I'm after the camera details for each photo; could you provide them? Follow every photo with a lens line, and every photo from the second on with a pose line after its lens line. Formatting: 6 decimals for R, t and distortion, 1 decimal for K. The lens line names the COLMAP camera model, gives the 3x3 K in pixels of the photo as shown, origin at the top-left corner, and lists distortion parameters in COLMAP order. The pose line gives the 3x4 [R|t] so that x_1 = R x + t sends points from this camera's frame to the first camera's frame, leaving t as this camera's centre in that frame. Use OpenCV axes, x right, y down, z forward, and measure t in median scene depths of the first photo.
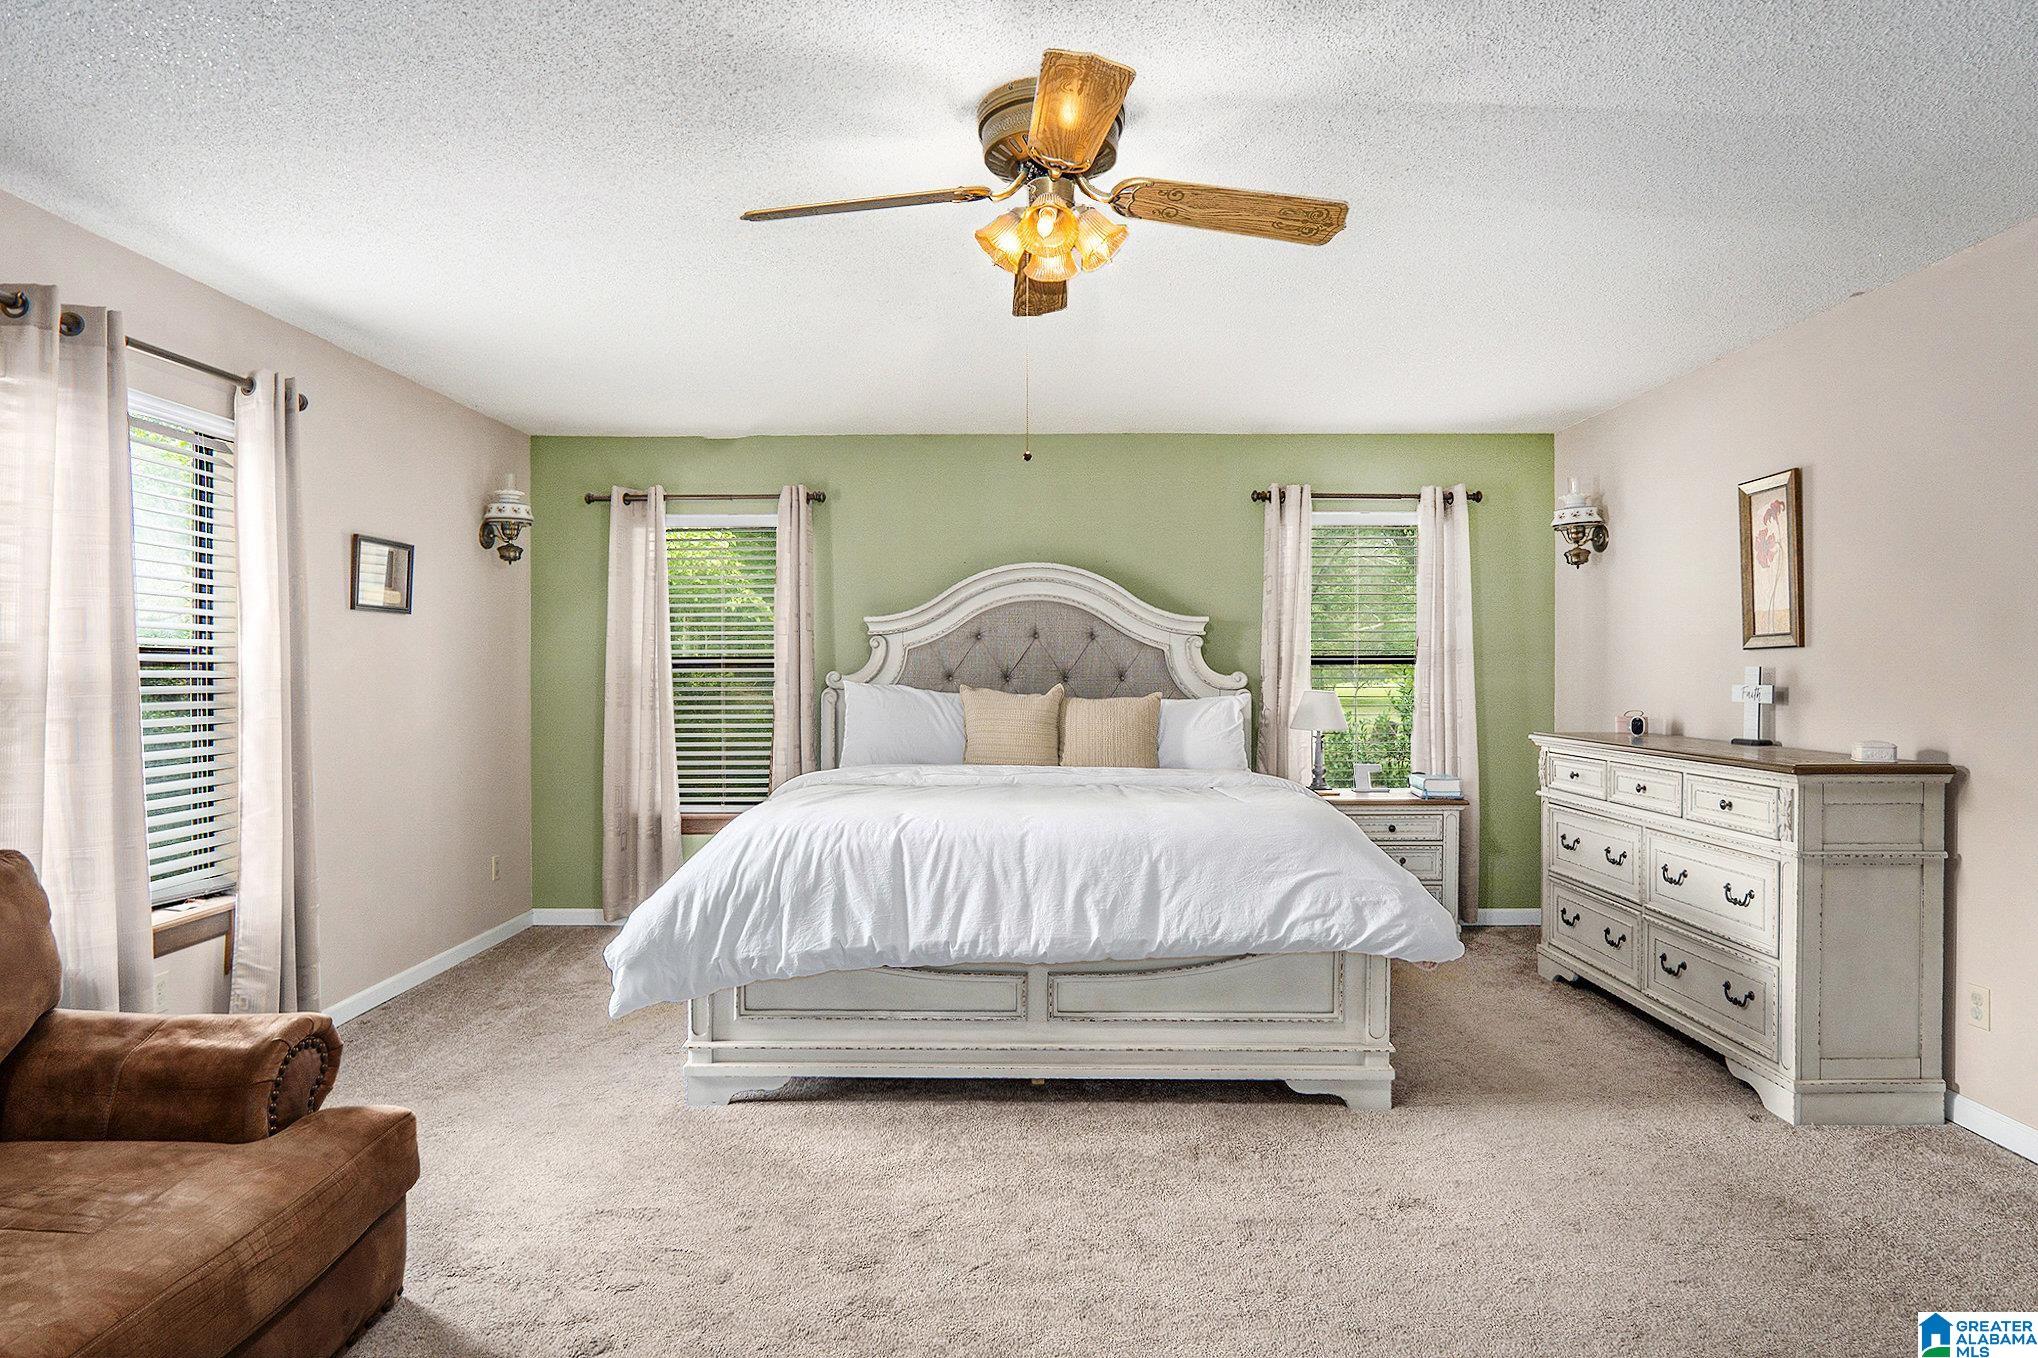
lens RADIAL K [[1088.4, 0, 1019.0], [0, 1088.4, 679.0], [0, 0, 1]] dist [-0.048358, 0.014506]
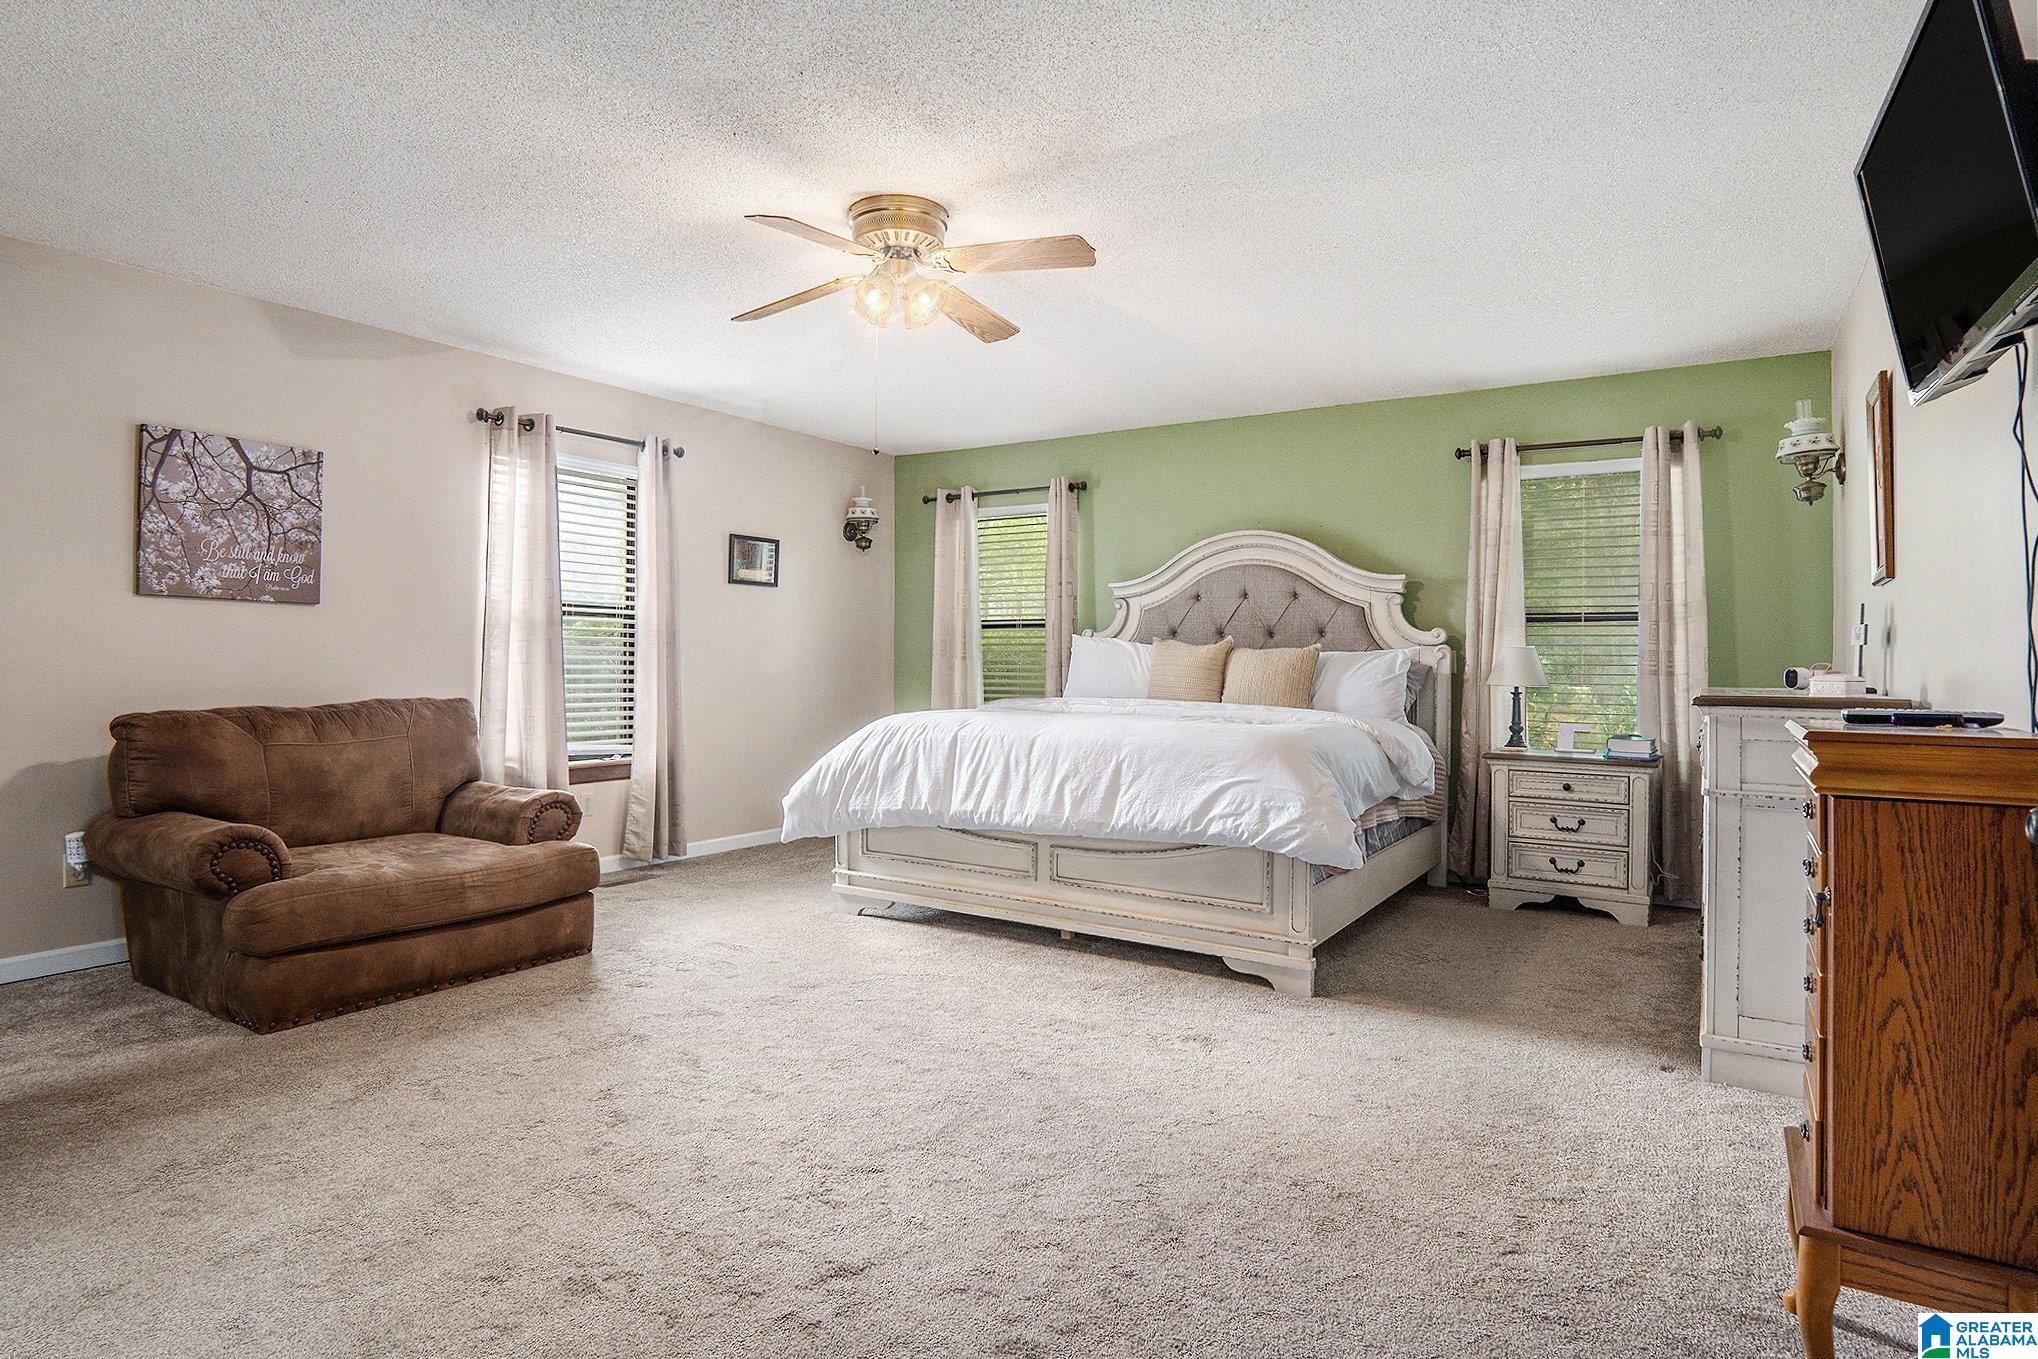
lens RADIAL K [[1088.4, 0, 1019.0], [0, 1088.4, 679.5], [0, 0, 1]] dist [-0.048358, 0.014506]
pose [[0.847963, 0.018472, -0.529734, 0.669611], [-0.015221, 0.999829, 0.010499, 0.060933], [0.529837, -0.000839, 0.848099, -0.112883]]
